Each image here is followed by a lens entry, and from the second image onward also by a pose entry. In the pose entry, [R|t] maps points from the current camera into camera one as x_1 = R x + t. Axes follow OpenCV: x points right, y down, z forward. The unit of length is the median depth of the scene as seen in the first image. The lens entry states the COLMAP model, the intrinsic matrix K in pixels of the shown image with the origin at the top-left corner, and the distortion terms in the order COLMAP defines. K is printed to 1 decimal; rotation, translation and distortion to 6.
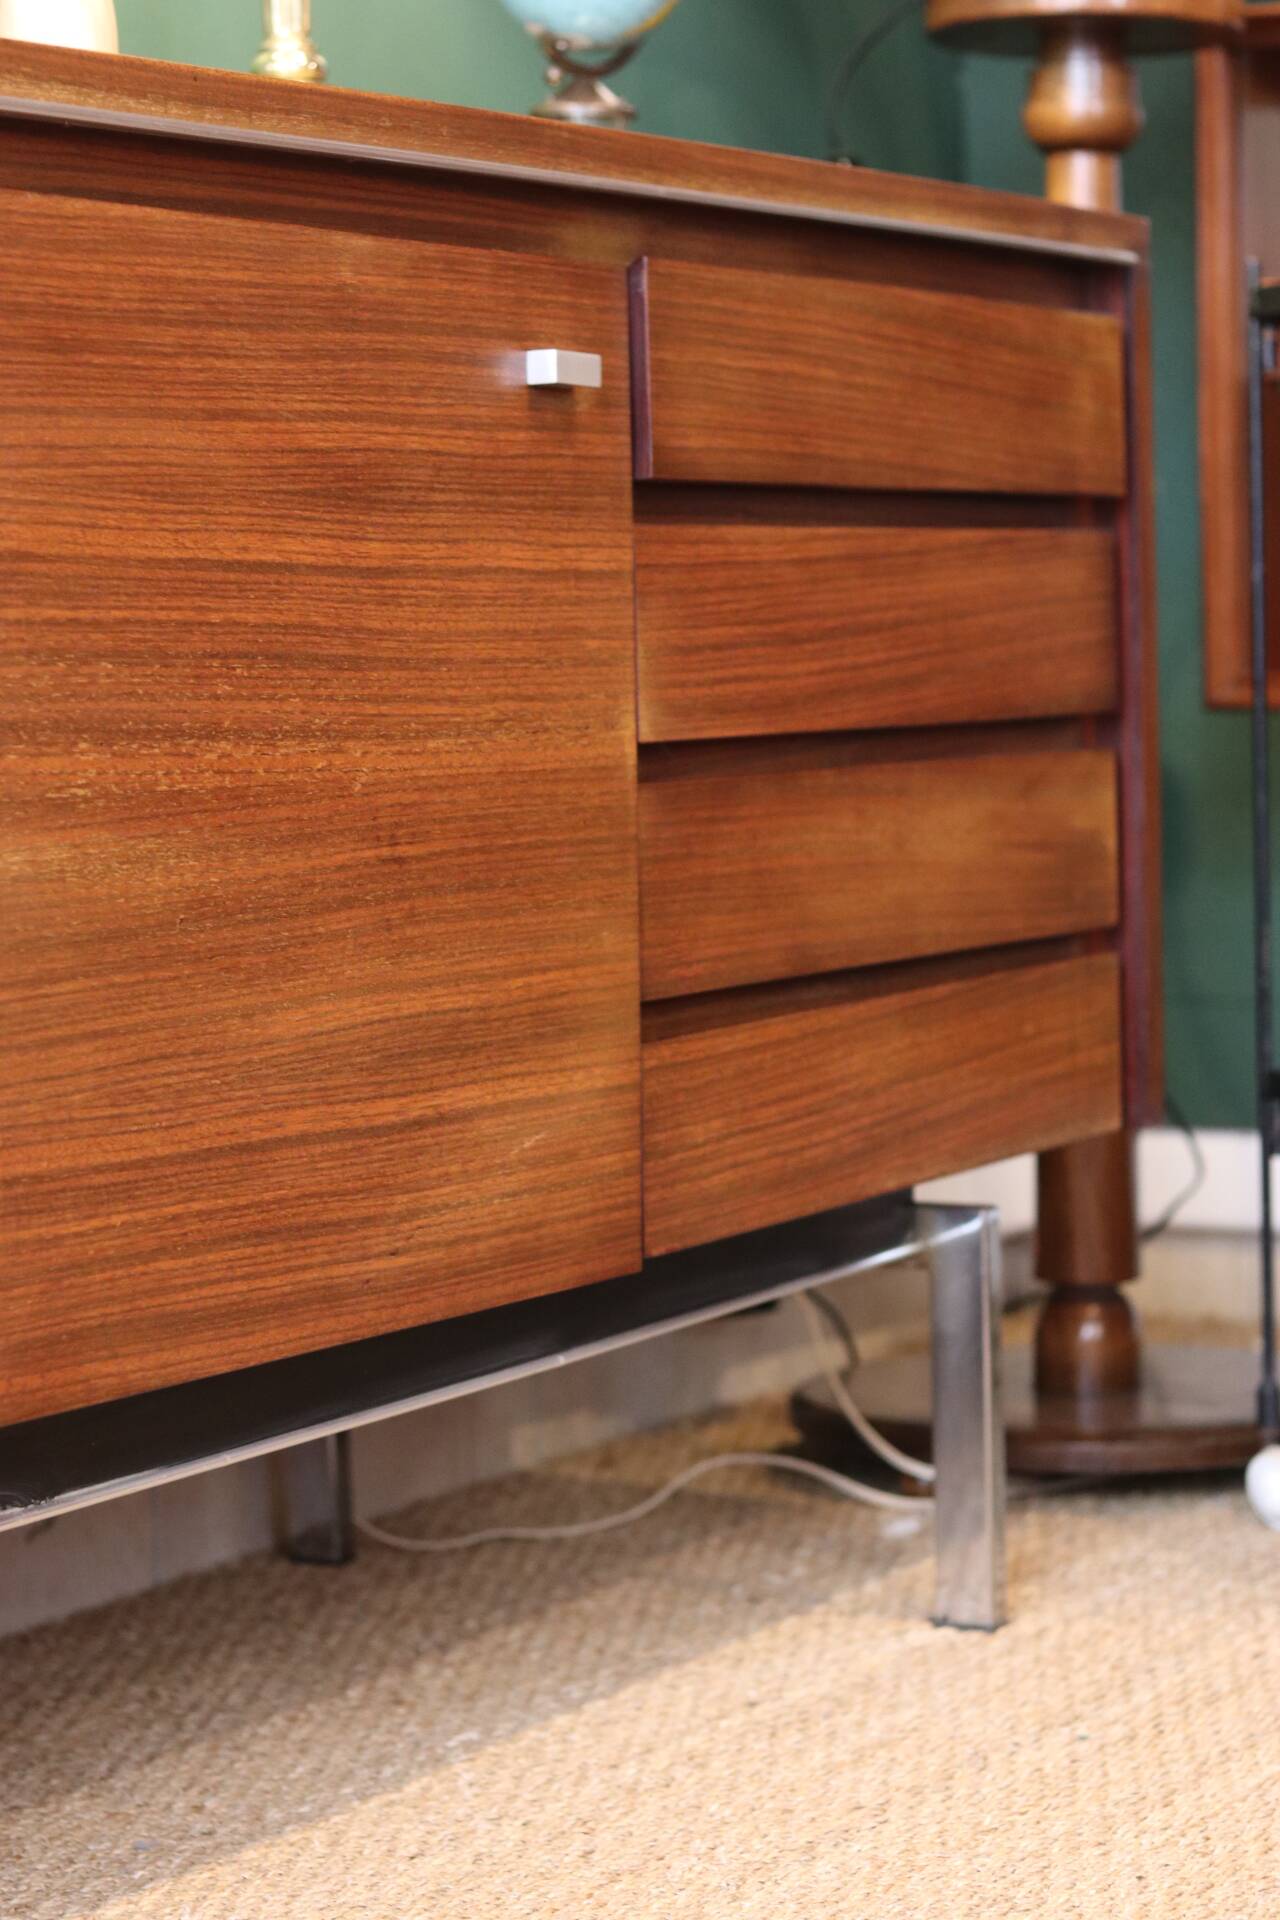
lens RADIAL K [[4562.9, 0, 640.0], [0, 4562.9, 960.0], [0, 0, 1]] dist [-0.081086, -0.230778]
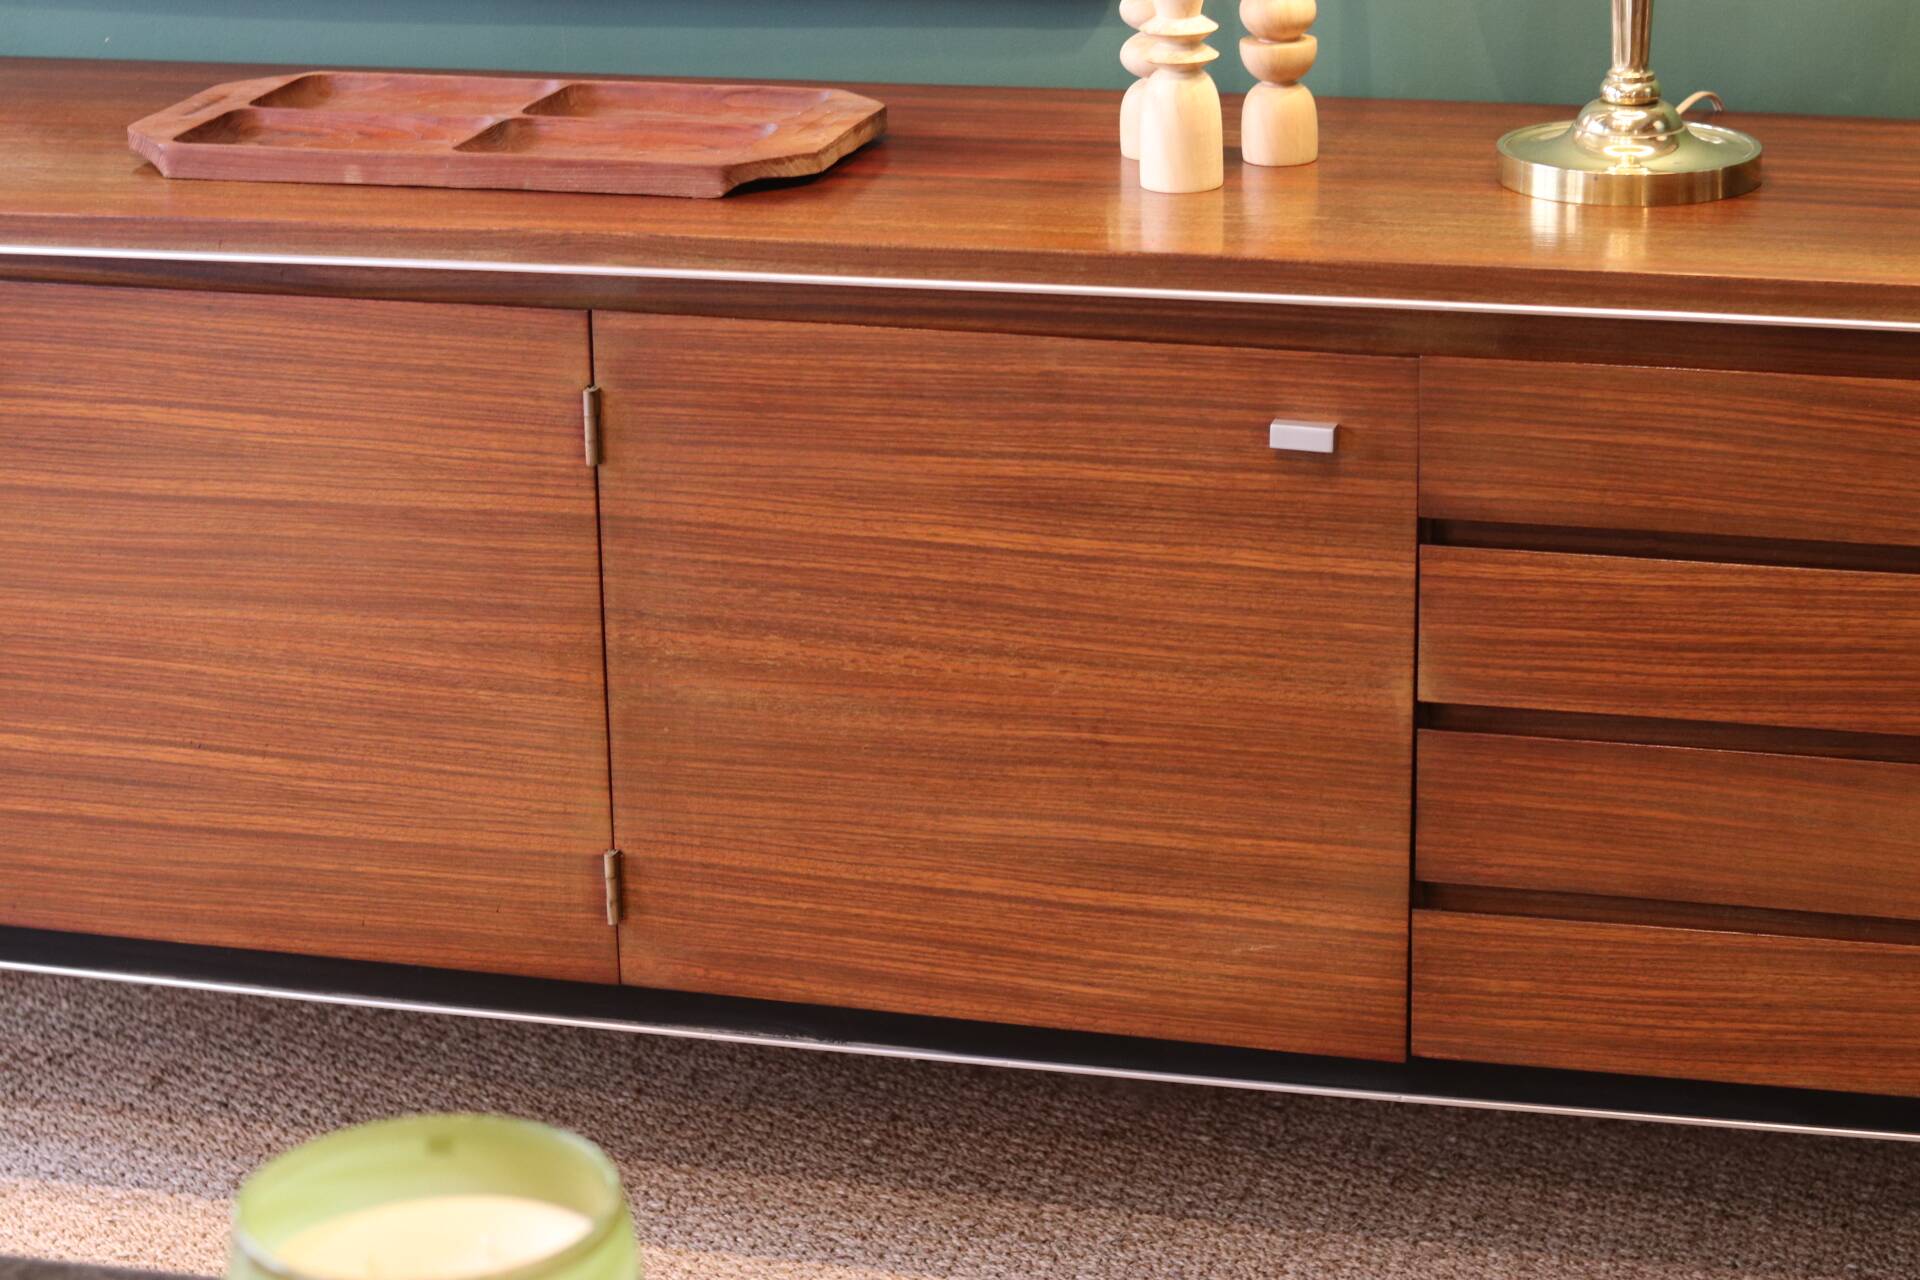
lens RADIAL K [[4482.3, 0, 962.6], [0, 4482.3, 659.5], [0, 0, 1]] dist [-0.087474, -0.180328]
pose [[0.254239, 0.324202, -0.911184, 1.257490], [-0.054184, 0.945436, 0.321271, -0.514164], [0.965623, -0.032308, 0.257933, 0.576203]]
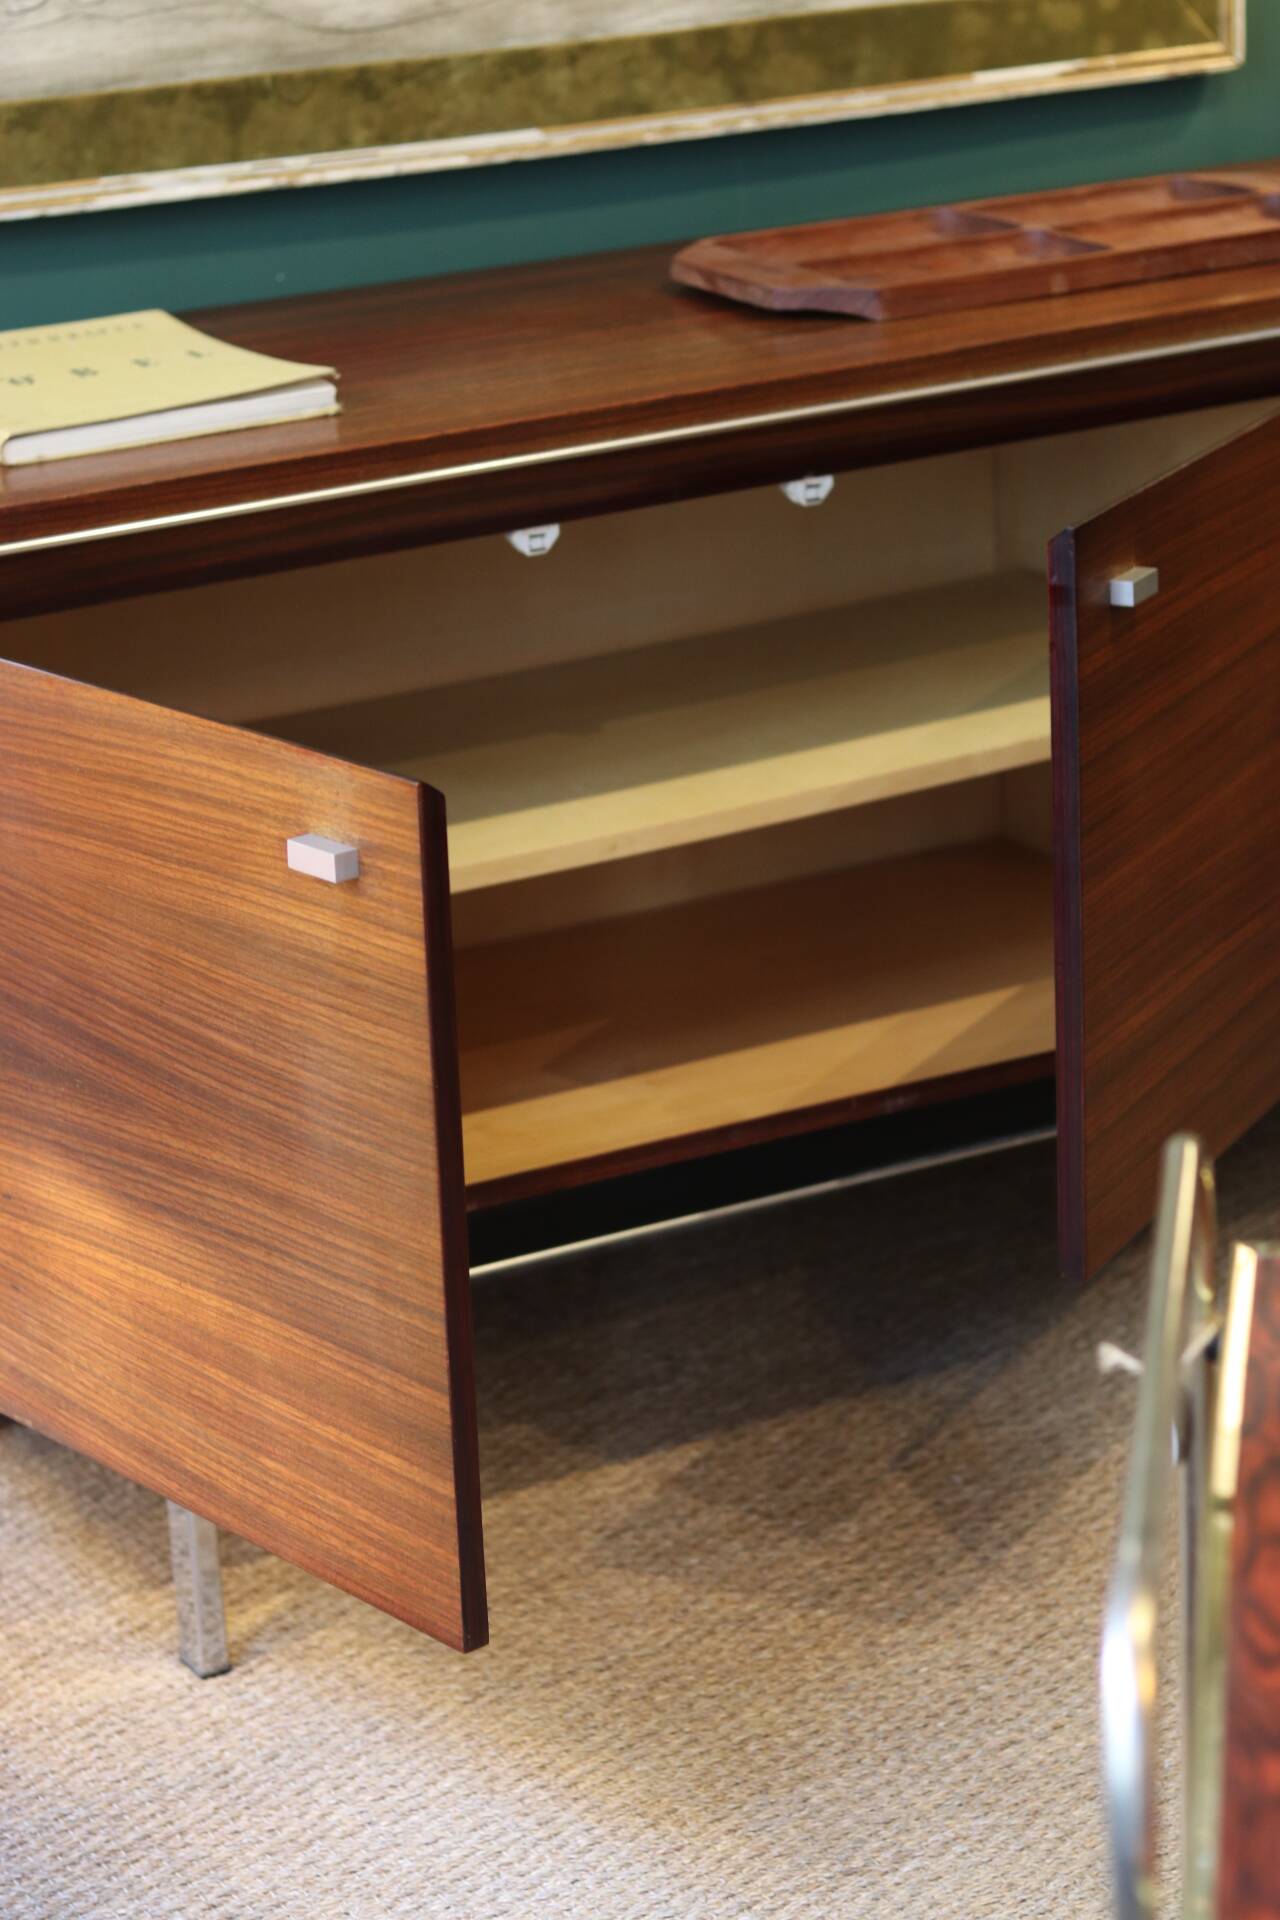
lens RADIAL K [[4482.3, 0, 640.0], [0, 4482.3, 960.0], [0, 0, 1]] dist [-0.087474, -0.180328]
pose [[0.858165, 0.140350, -0.493817, 0.429480], [-0.004868, 0.964085, 0.265548, -0.352854], [0.513351, -0.225481, 0.828027, -0.618522]]
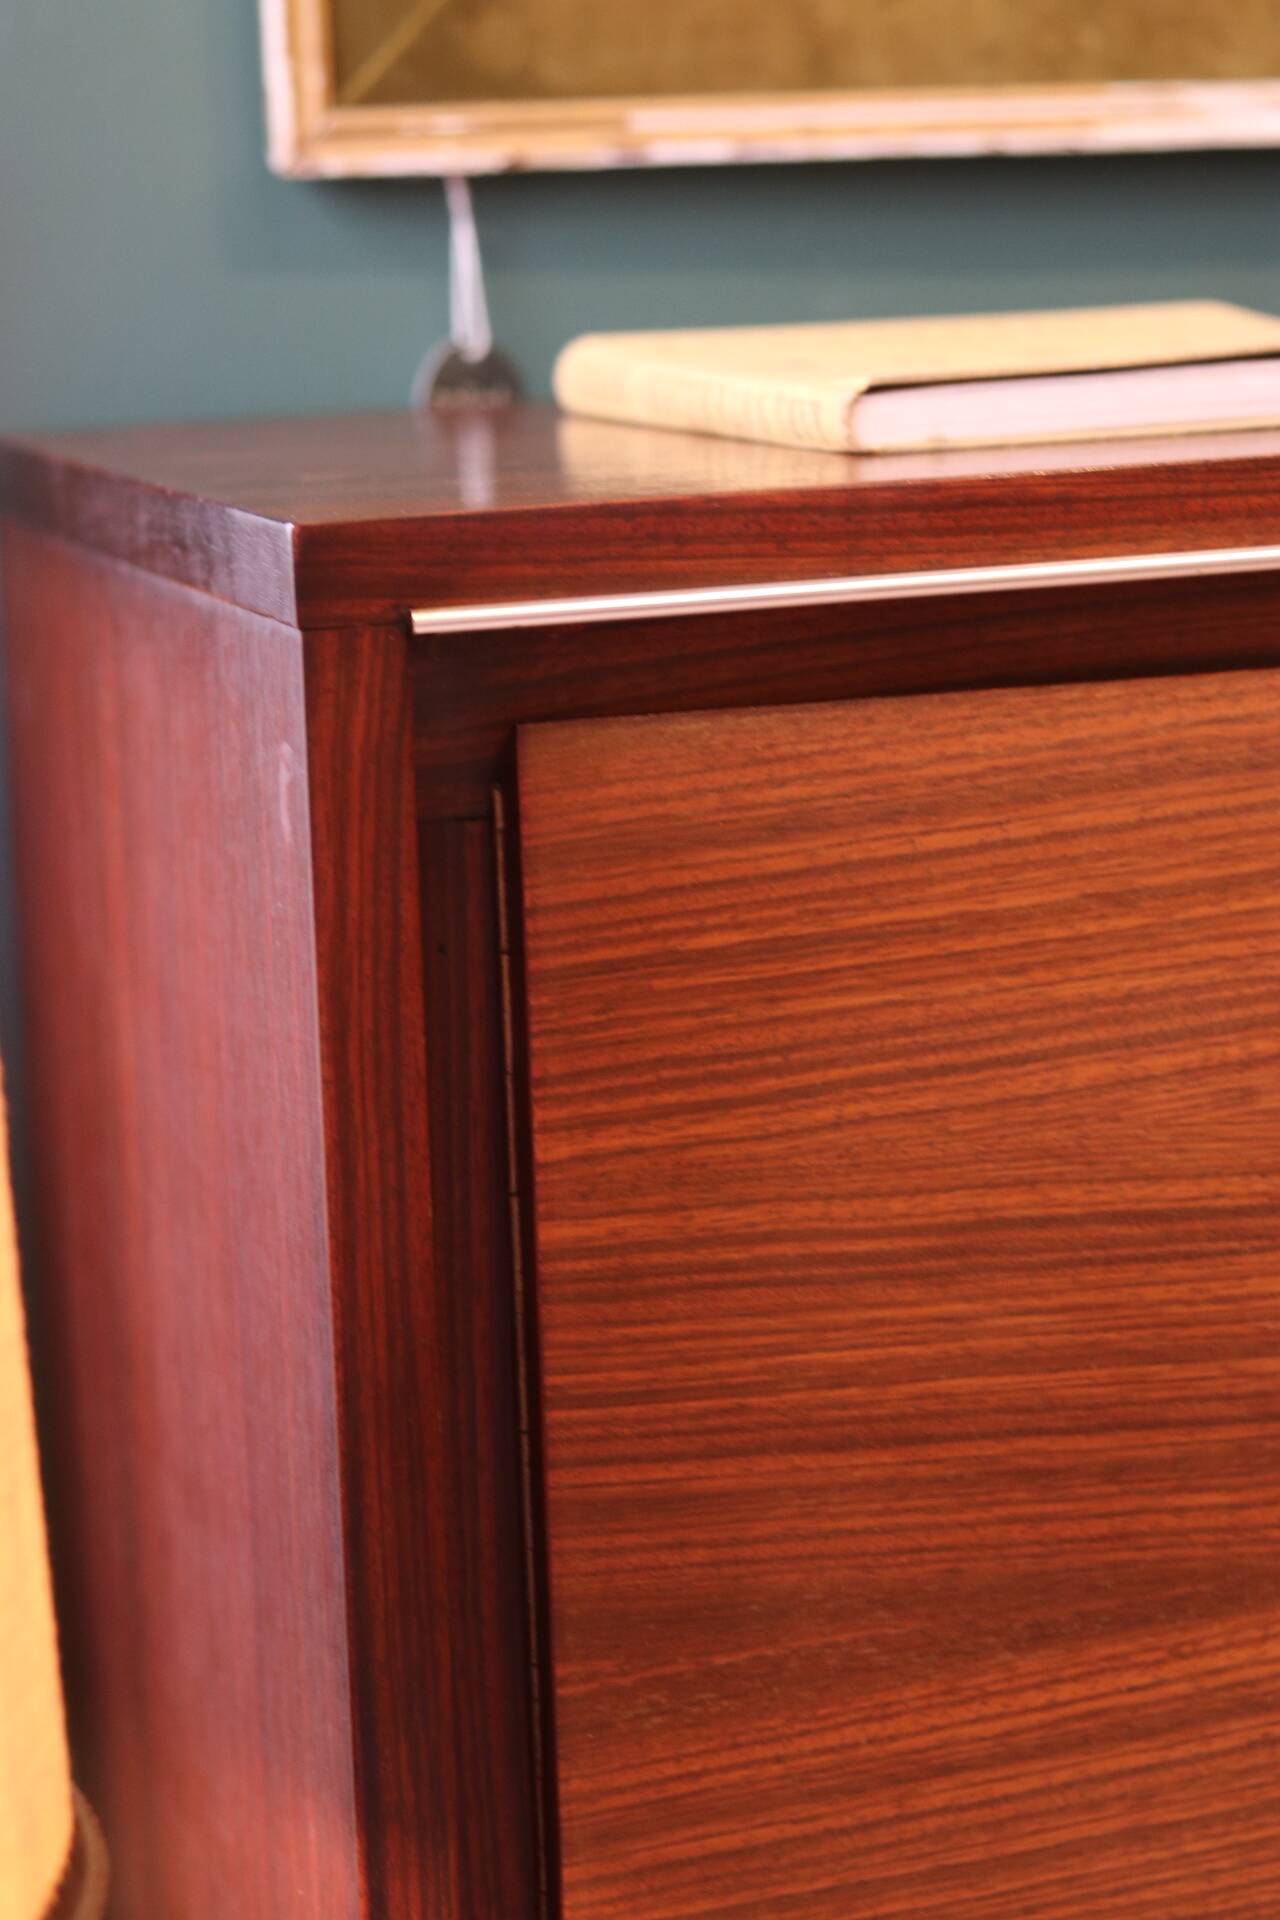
lens RADIAL K [[4562.9, 0, 640.0], [0, 4562.9, 960.0], [0, 0, 1]] dist [-0.081086, -0.230778]
pose [[0.722096, 0.093091, -0.685500, -0.029248], [-0.015111, 0.992791, 0.118904, -0.140958], [0.691627, -0.075501, 0.718297, -0.016878]]
